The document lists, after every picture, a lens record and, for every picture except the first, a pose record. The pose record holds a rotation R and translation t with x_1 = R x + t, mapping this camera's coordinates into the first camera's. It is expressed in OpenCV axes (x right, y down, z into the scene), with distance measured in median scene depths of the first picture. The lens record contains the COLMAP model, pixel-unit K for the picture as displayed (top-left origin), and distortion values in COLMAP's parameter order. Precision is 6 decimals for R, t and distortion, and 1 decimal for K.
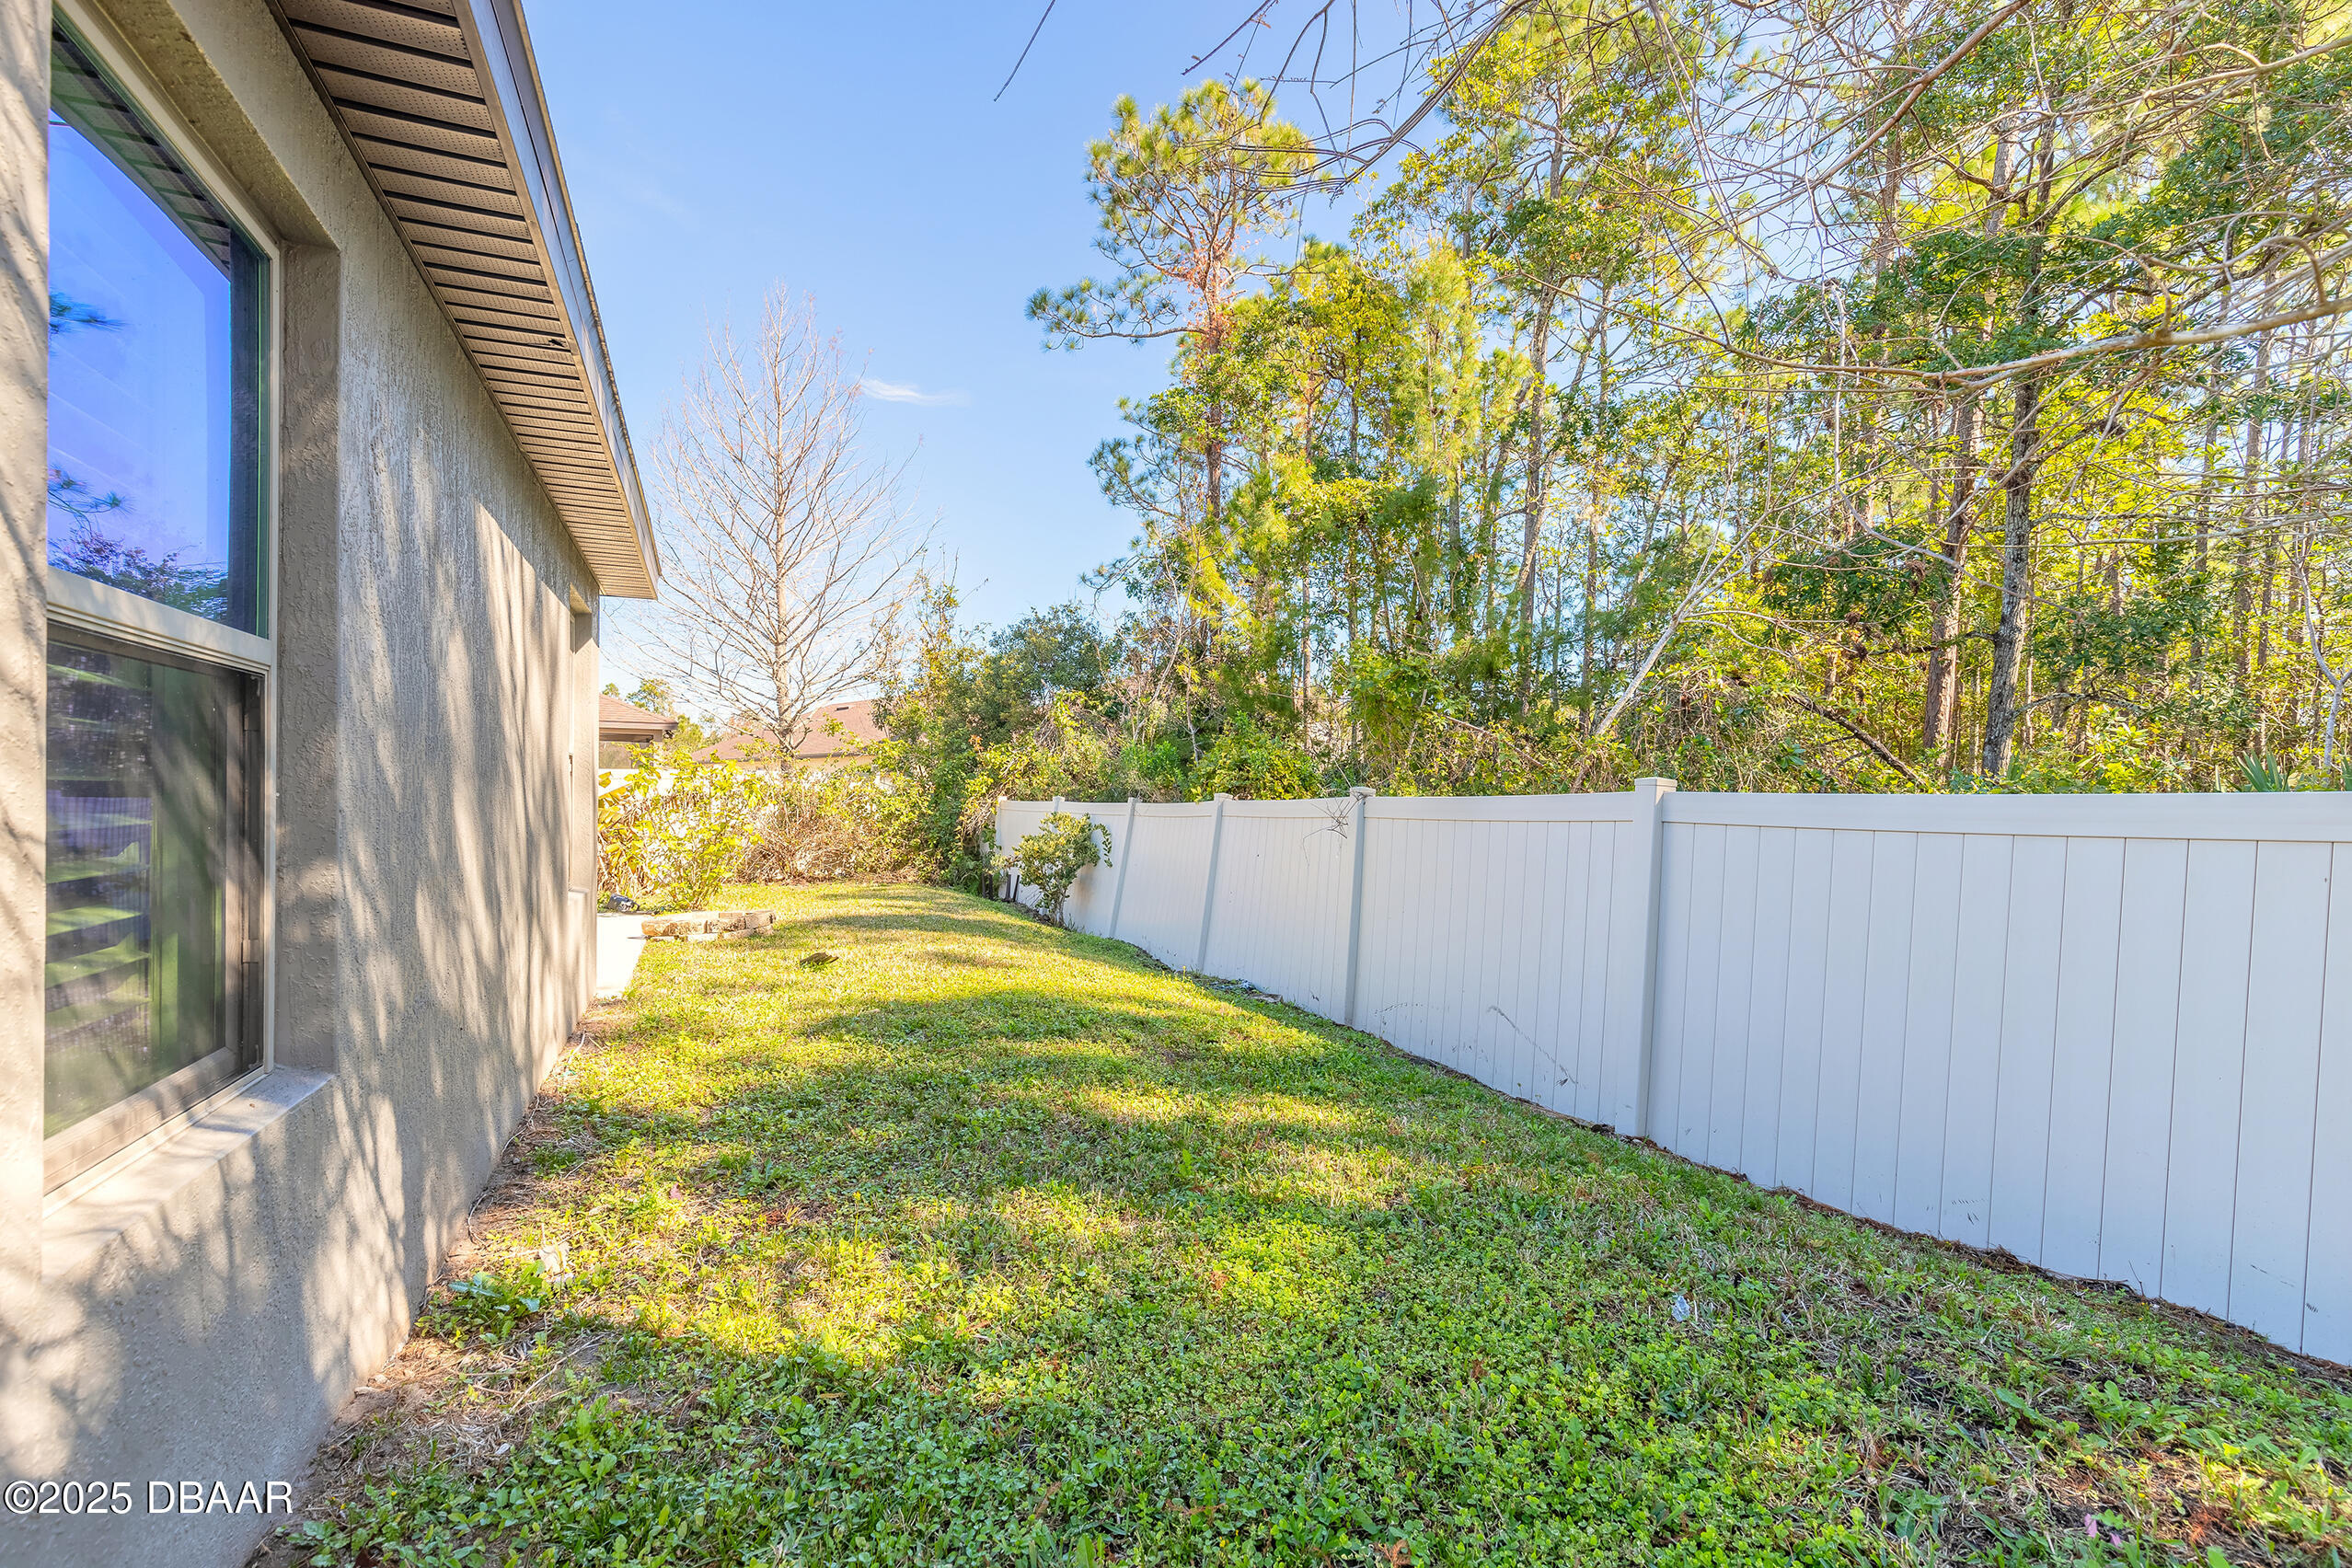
lens RADIAL K [[1034.2, 0, 1176.0], [0, 1034.2, 784.0], [0, 0, 1]] dist [0.001307, 0.000320]
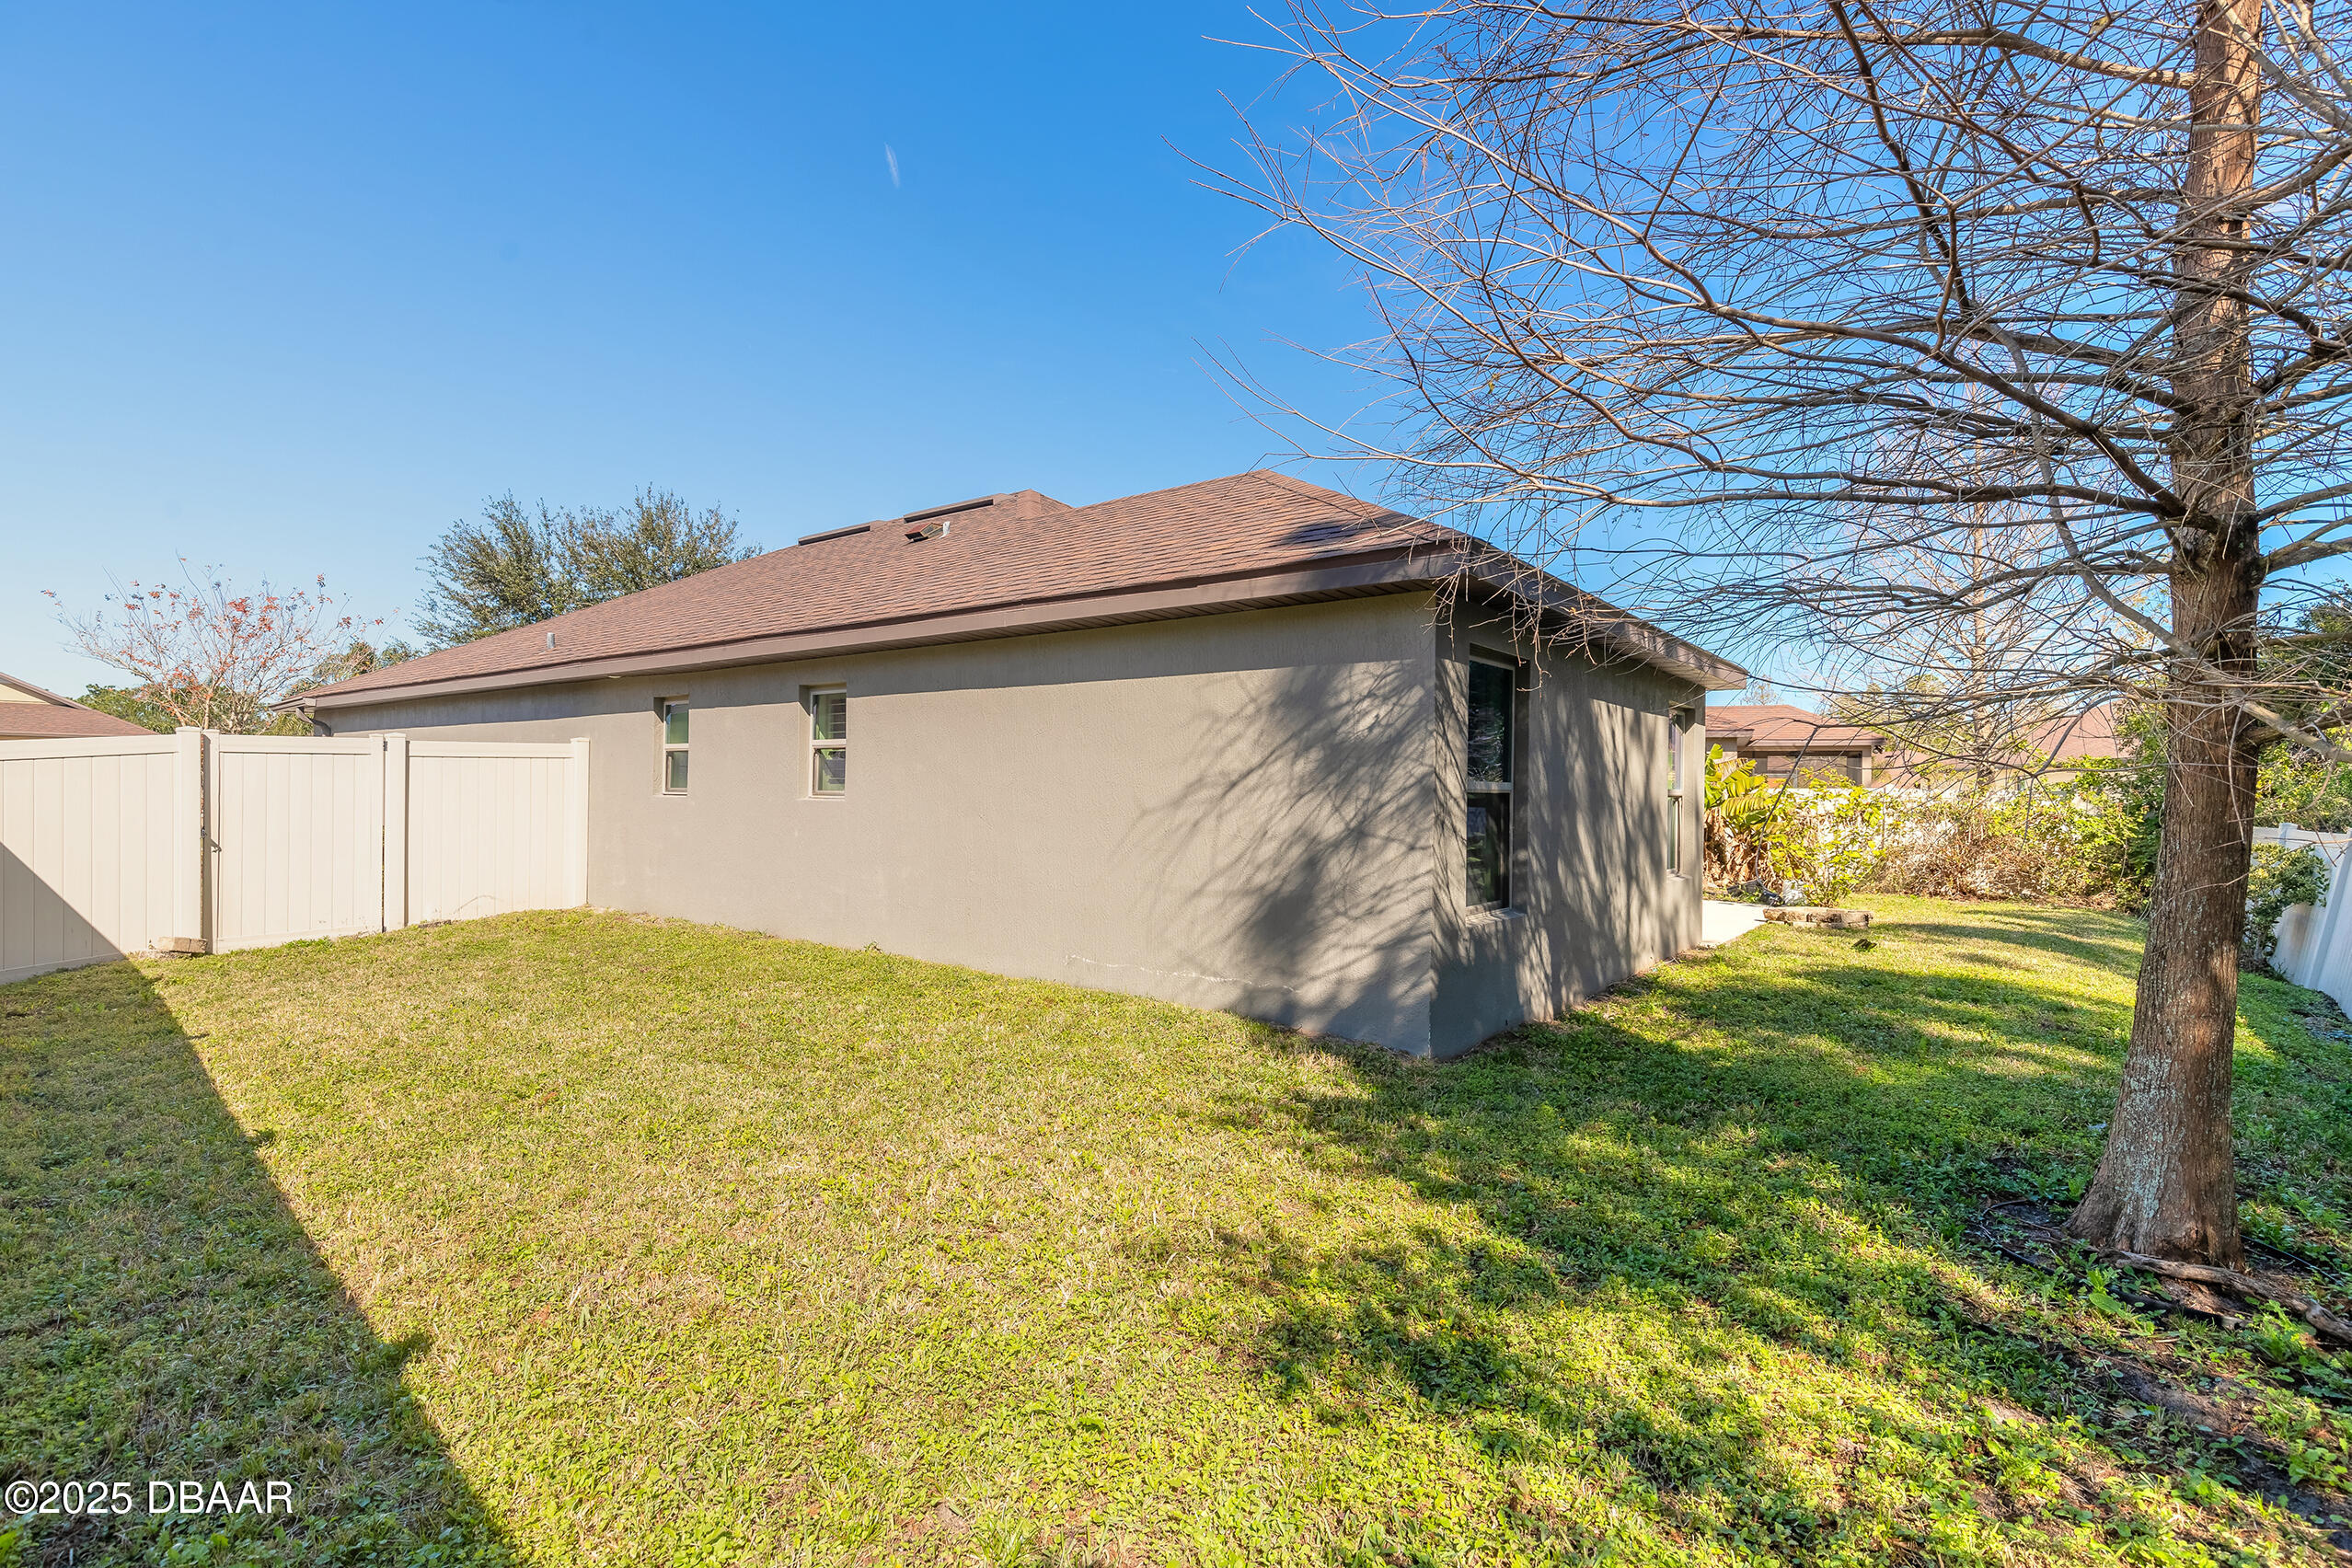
lens RADIAL K [[1189.5, 0, 1176.0], [0, 1189.5, 784.0], [0, 0, 1]] dist [-0.000444, -0.000037]
pose [[0.495387, -0.002523, -0.868668, 1.077144], [0.000267, 0.999996, -0.002752, -0.062665], [0.868672, 0.001132, 0.495386, -1.036489]]
